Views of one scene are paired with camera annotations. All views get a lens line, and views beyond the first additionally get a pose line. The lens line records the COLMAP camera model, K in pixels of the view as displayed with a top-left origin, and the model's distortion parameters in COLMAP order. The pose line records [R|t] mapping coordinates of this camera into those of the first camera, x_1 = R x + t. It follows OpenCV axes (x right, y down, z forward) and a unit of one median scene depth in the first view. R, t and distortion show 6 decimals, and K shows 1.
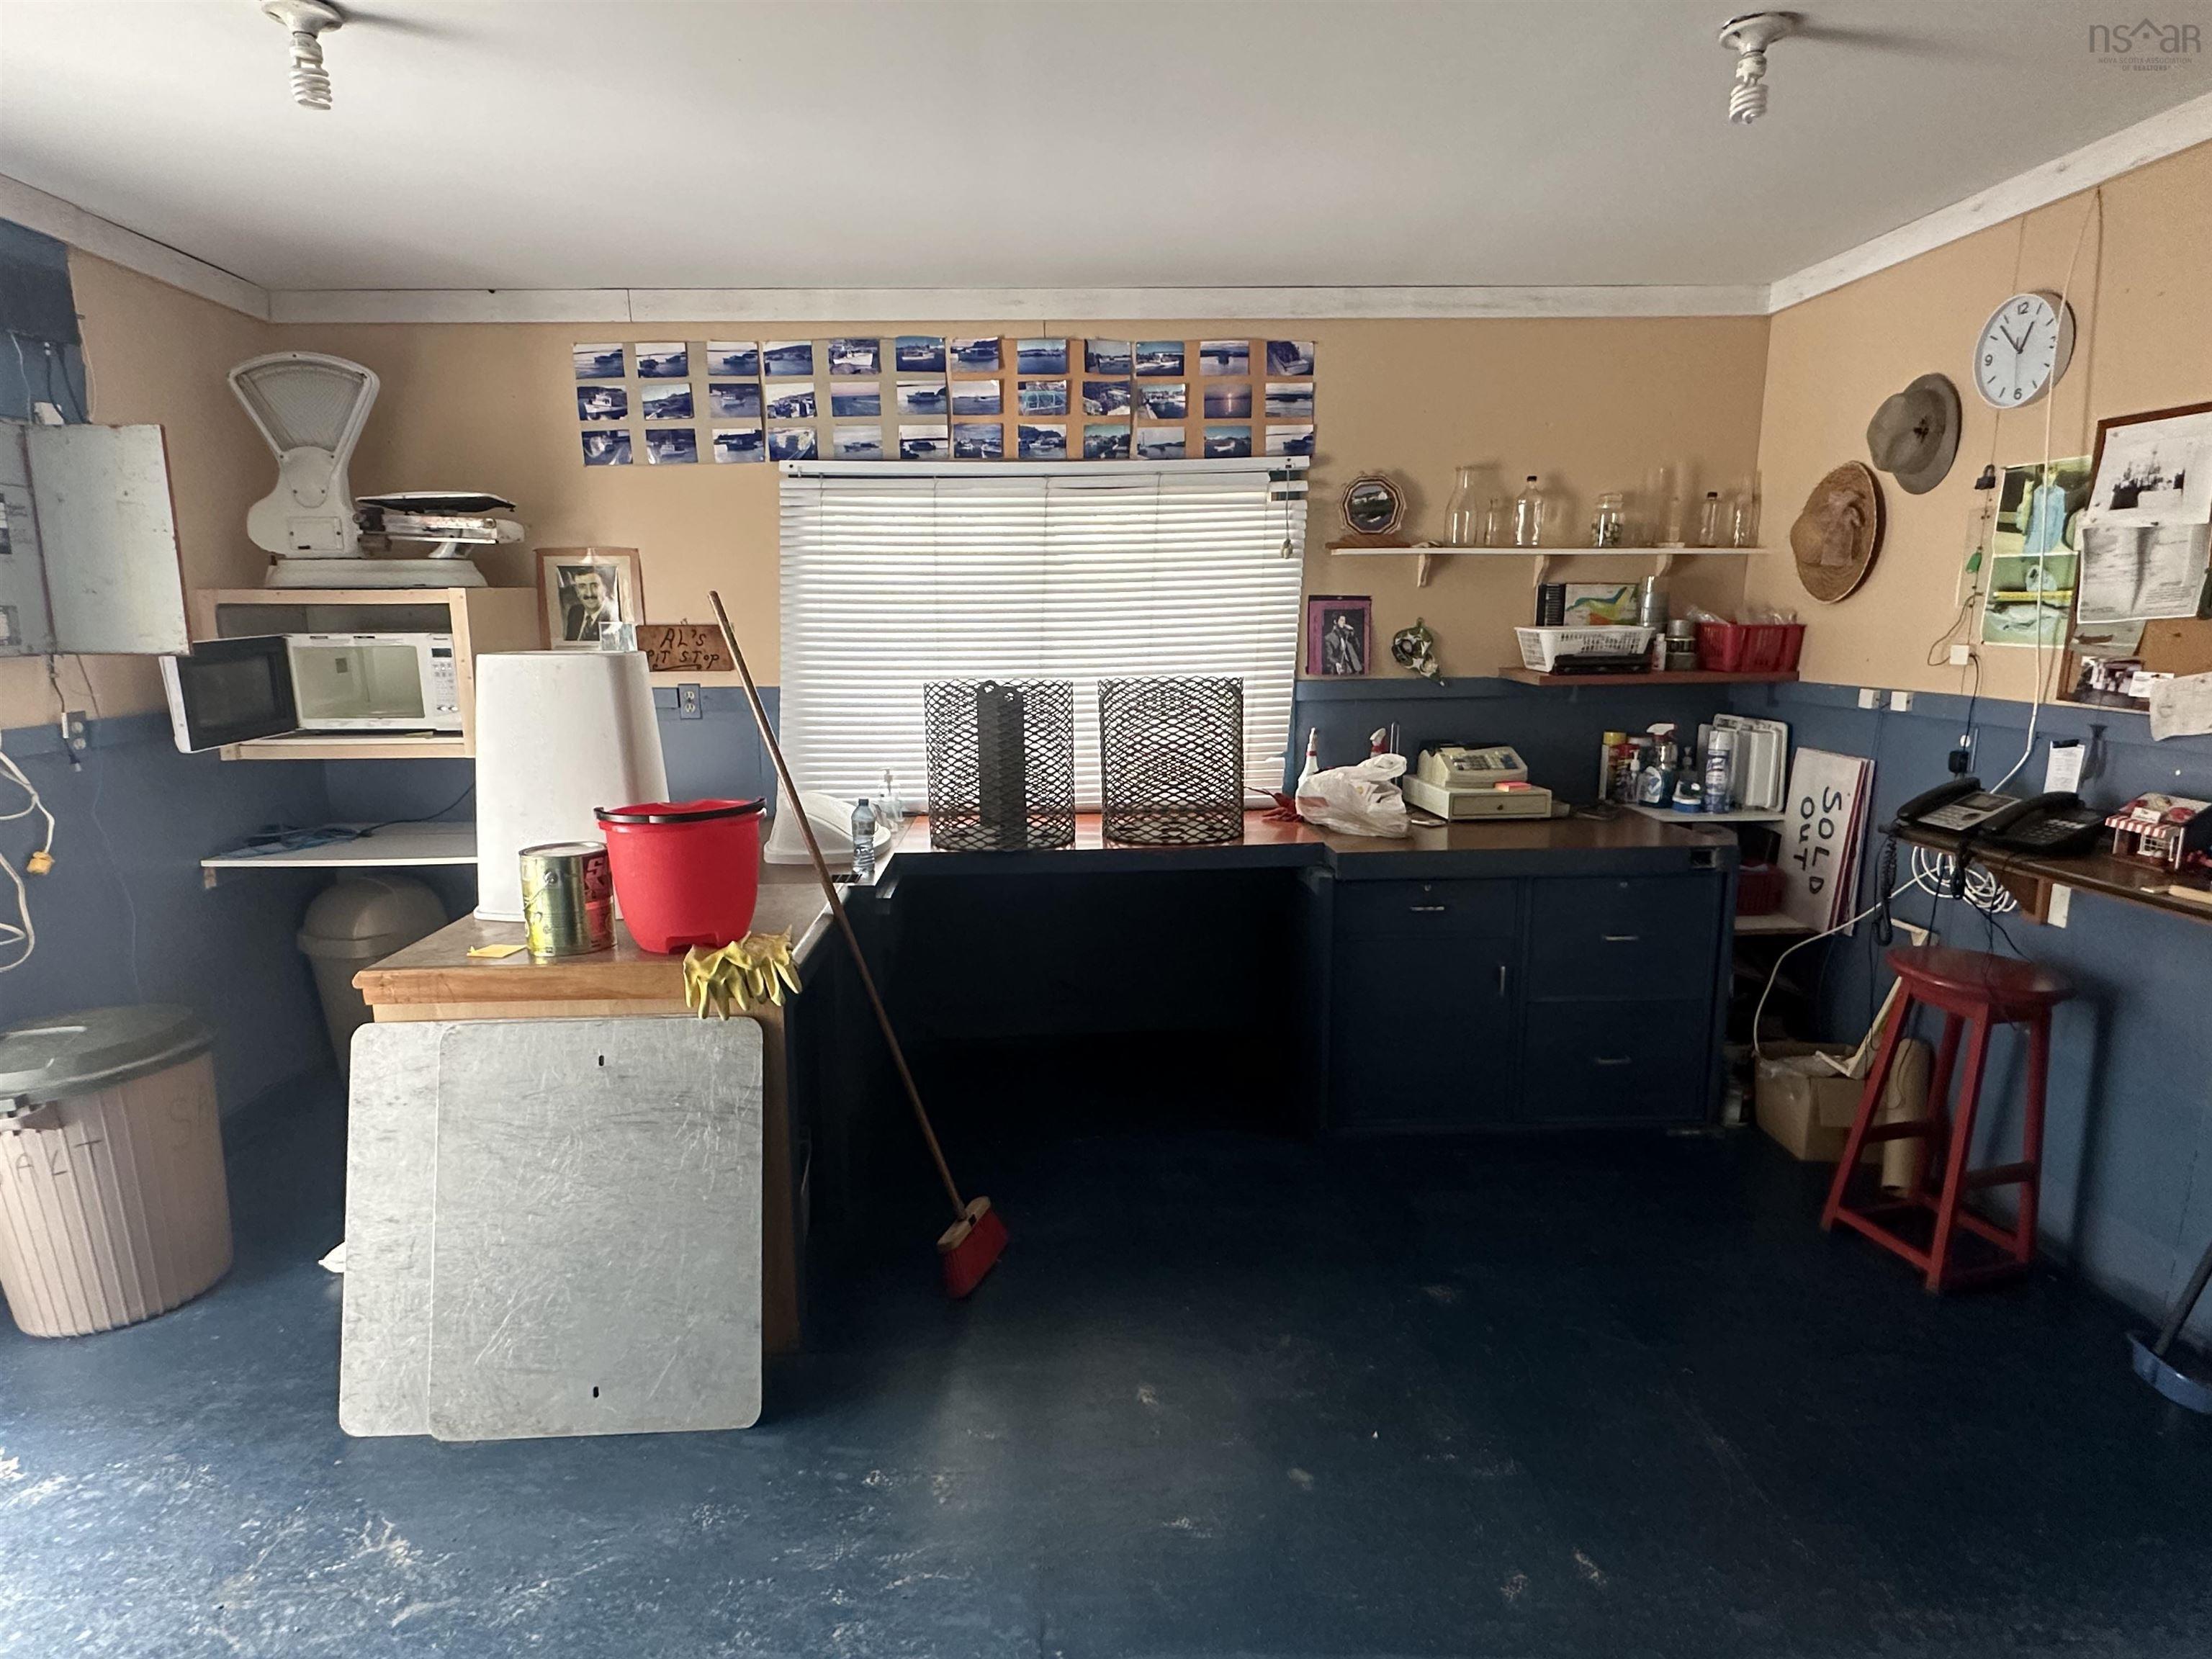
lens RADIAL K [[1221.1, 0, 1106.0], [0, 1221.1, 829.5], [0, 0, 1]] dist [0.000061, -0.000144]
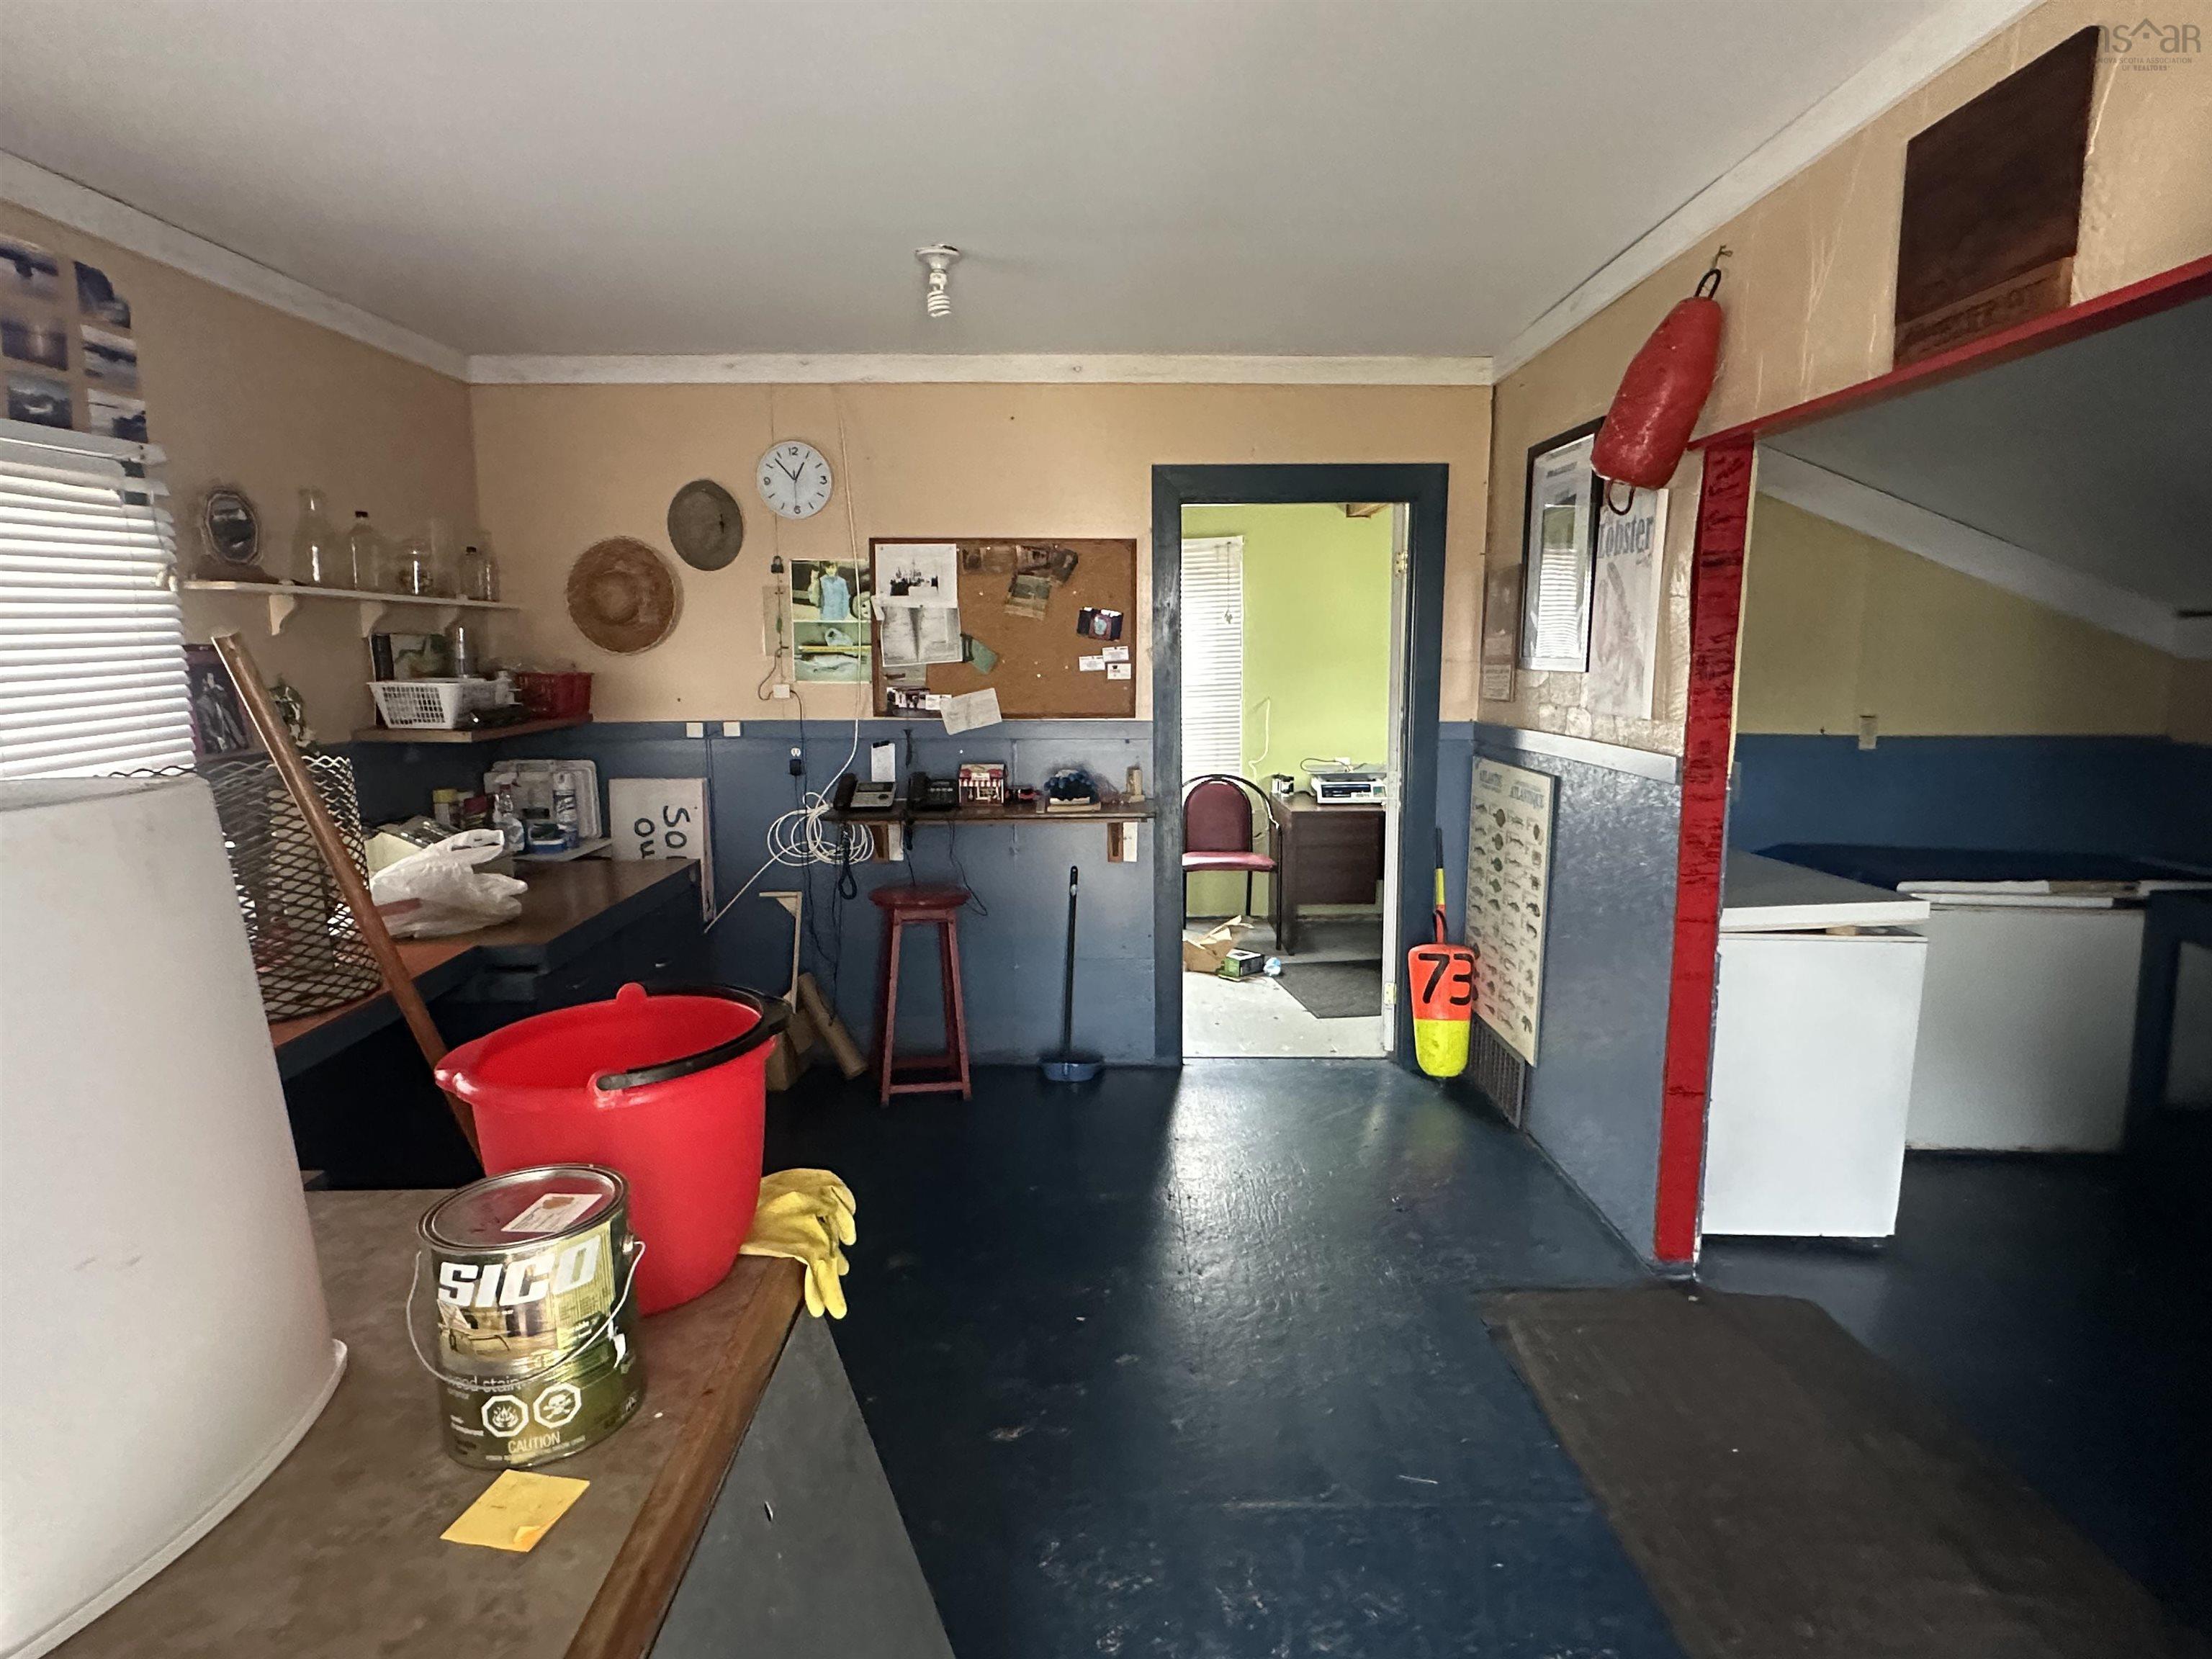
lens RADIAL K [[1221.1, 0, 1106.0], [0, 1221.1, 829.5], [0, 0, 1]] dist [0.000061, -0.000144]
pose [[0.037902, -0.142765, 0.989031, -0.686944], [0.184264, 0.973768, 0.133500, -0.109369], [-0.982146, 0.177183, 0.063214, 0.590555]]
